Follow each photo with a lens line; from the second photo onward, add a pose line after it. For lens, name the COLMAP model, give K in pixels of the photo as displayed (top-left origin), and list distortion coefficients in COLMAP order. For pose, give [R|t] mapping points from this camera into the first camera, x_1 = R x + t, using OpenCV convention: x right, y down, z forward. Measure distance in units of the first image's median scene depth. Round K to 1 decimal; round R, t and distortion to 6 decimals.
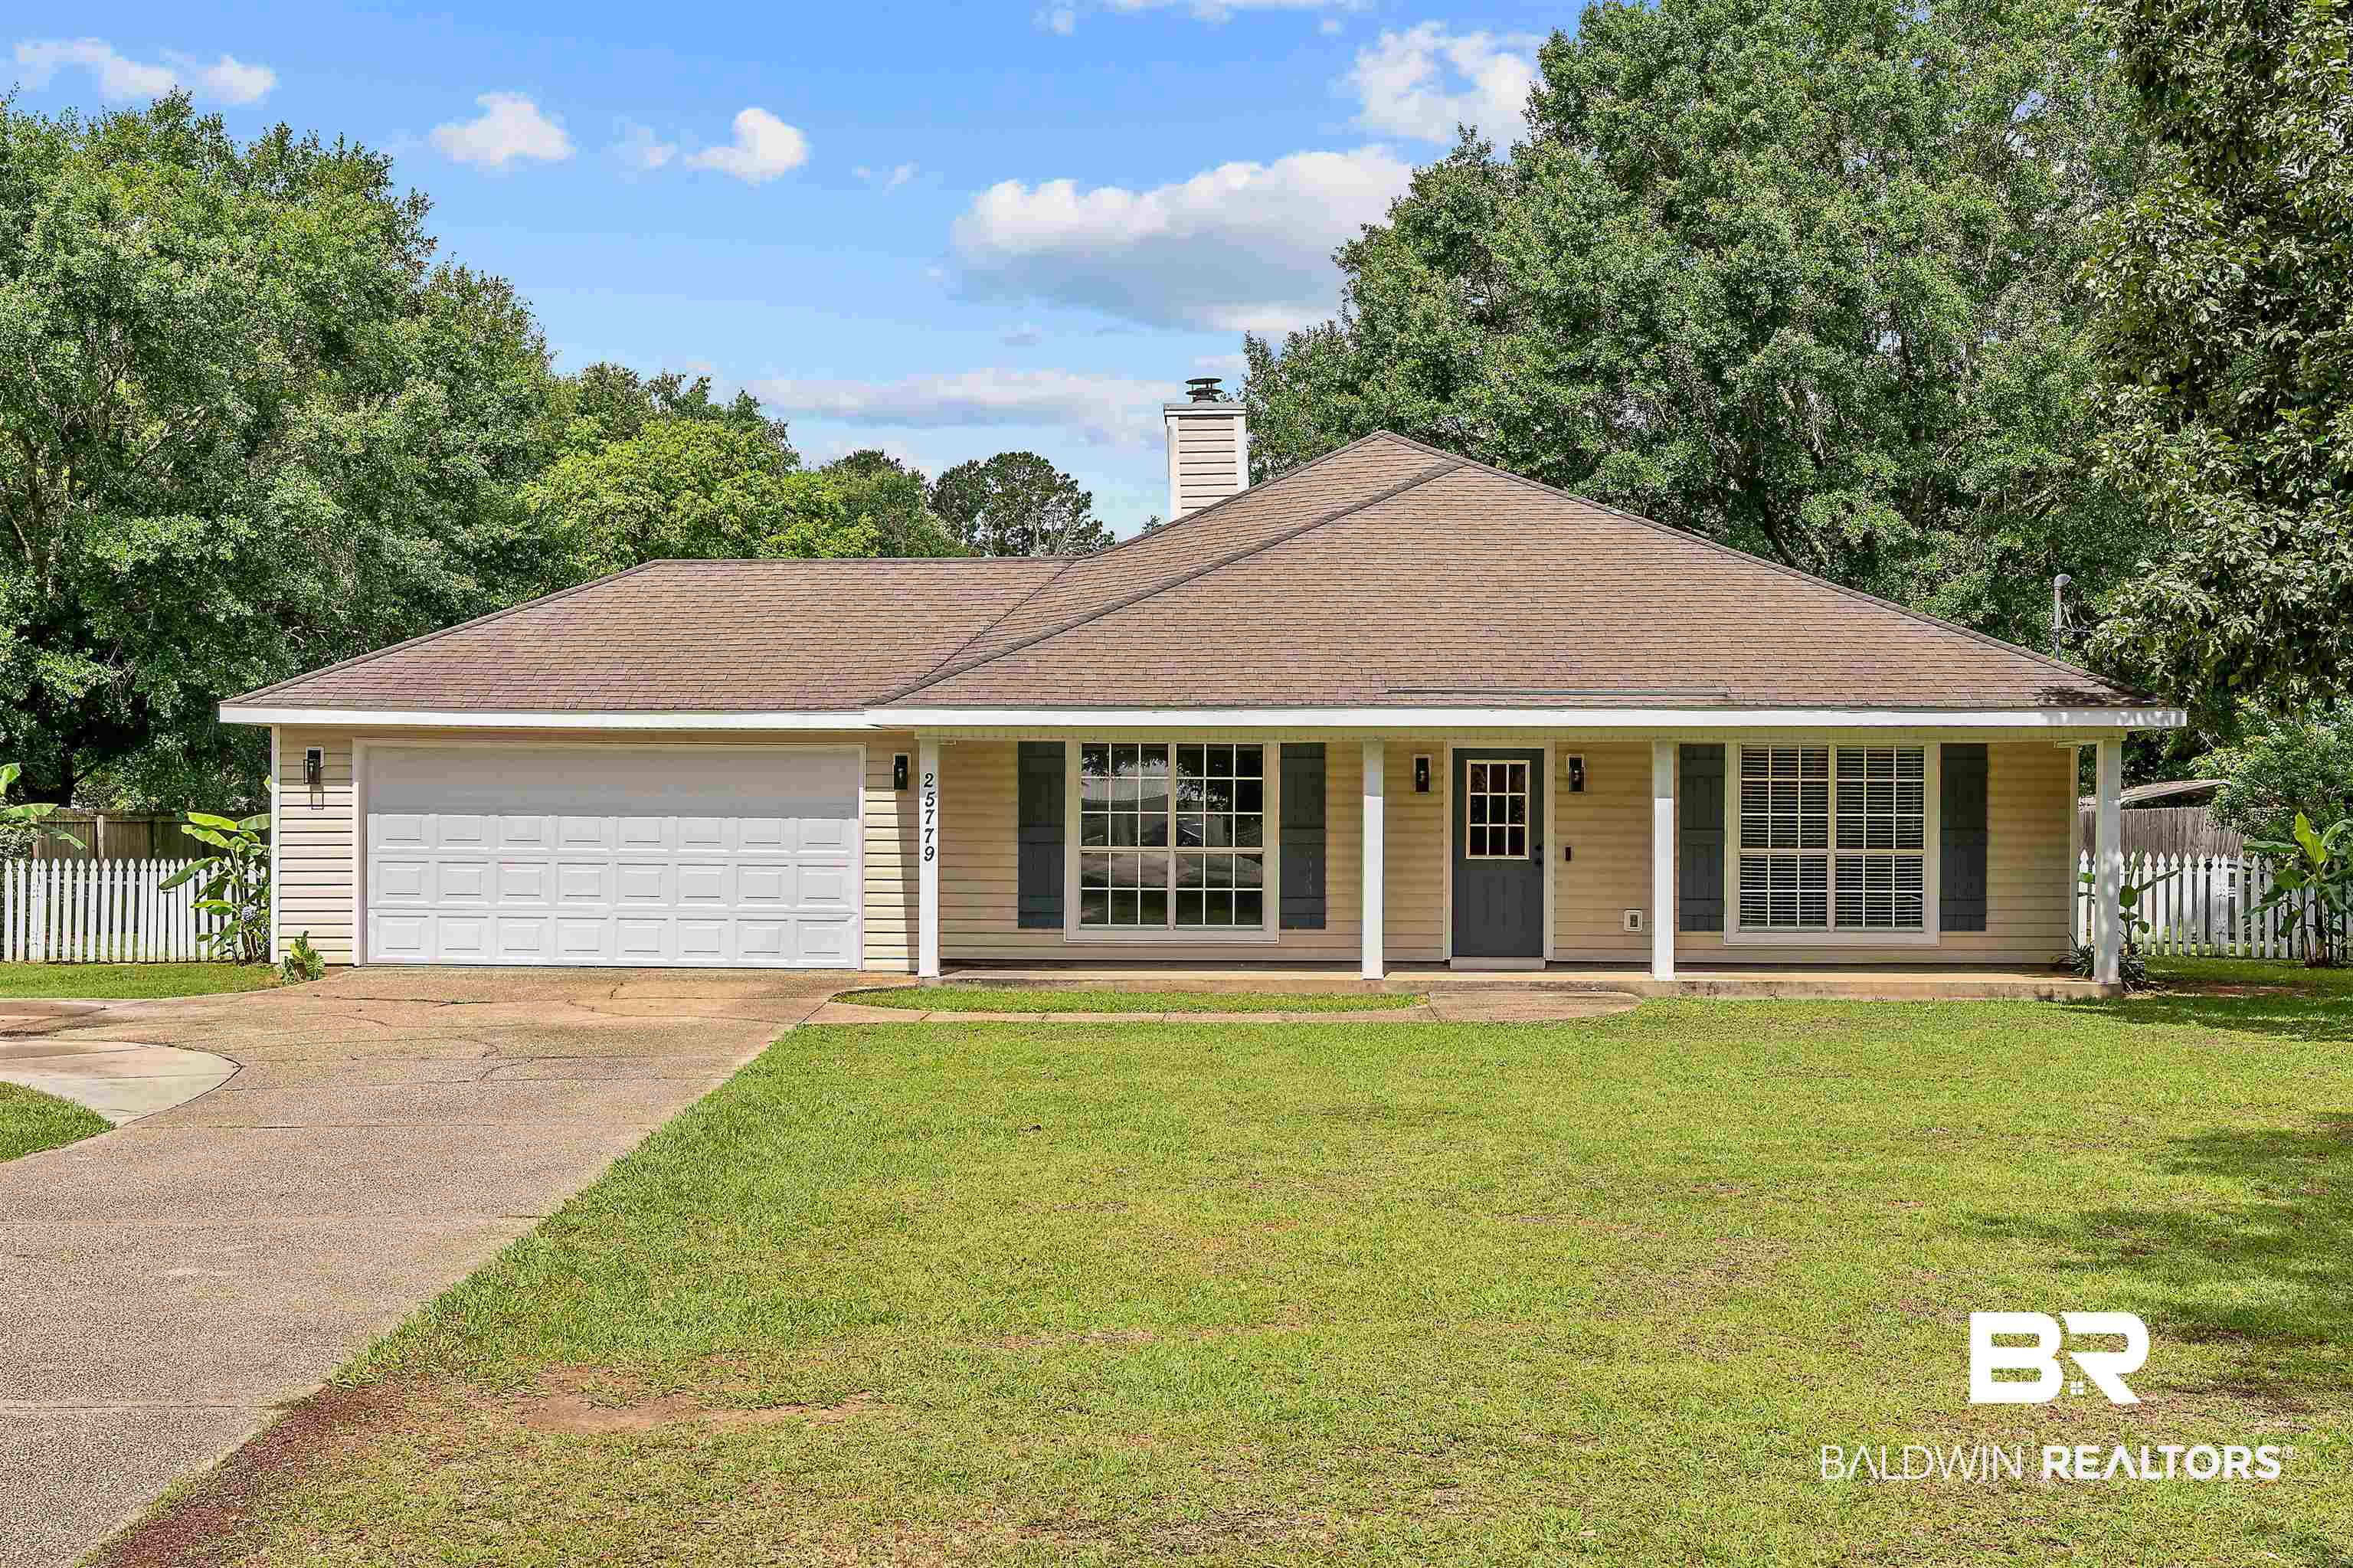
lens RADIAL K [[2612.0, 0, 1187.8], [0, 2612.0, 788.1], [0, 0, 1]] dist [-0.027391, 0.000000]
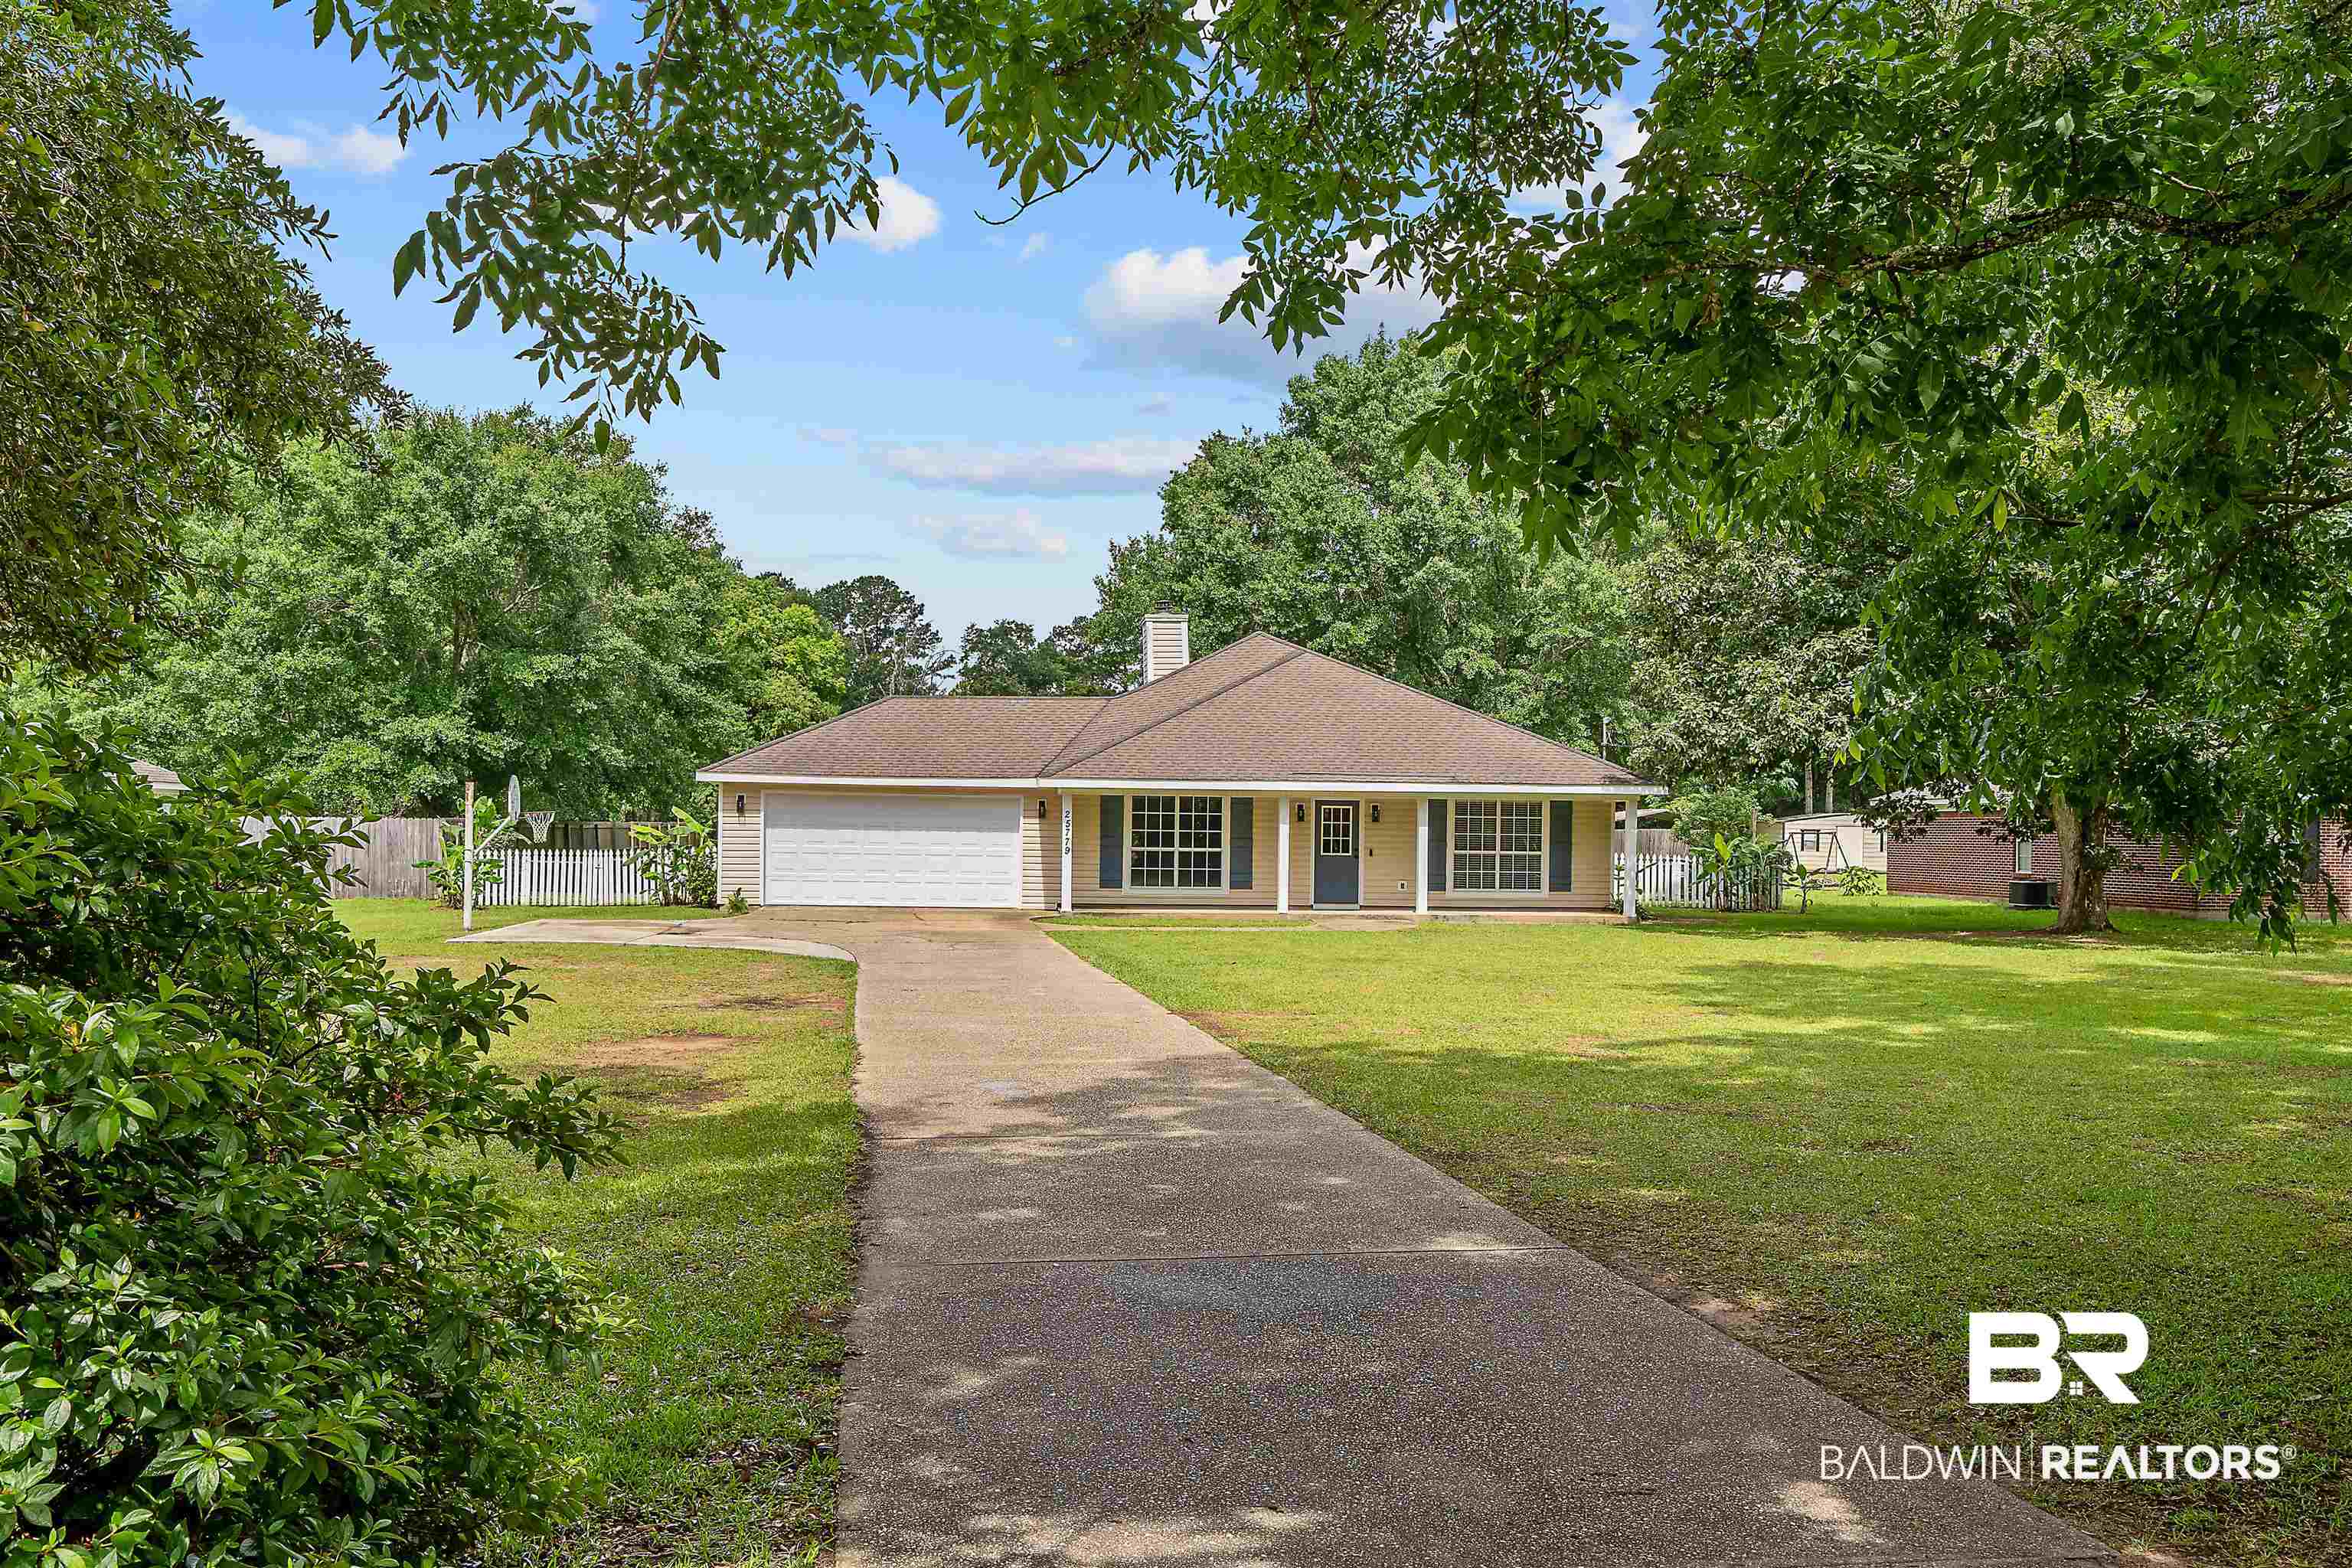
lens RADIAL K [[1784.4, 0, 1161.8], [0, 1784.4, 785.3], [0, 0, 1]] dist [-0.045750, -0.006454]
pose [[0.994099, 0.010266, 0.107993, -0.166993], [-0.009214, 0.999905, -0.010238, -0.011589], [-0.108088, 0.009183, 0.994099, -0.361200]]
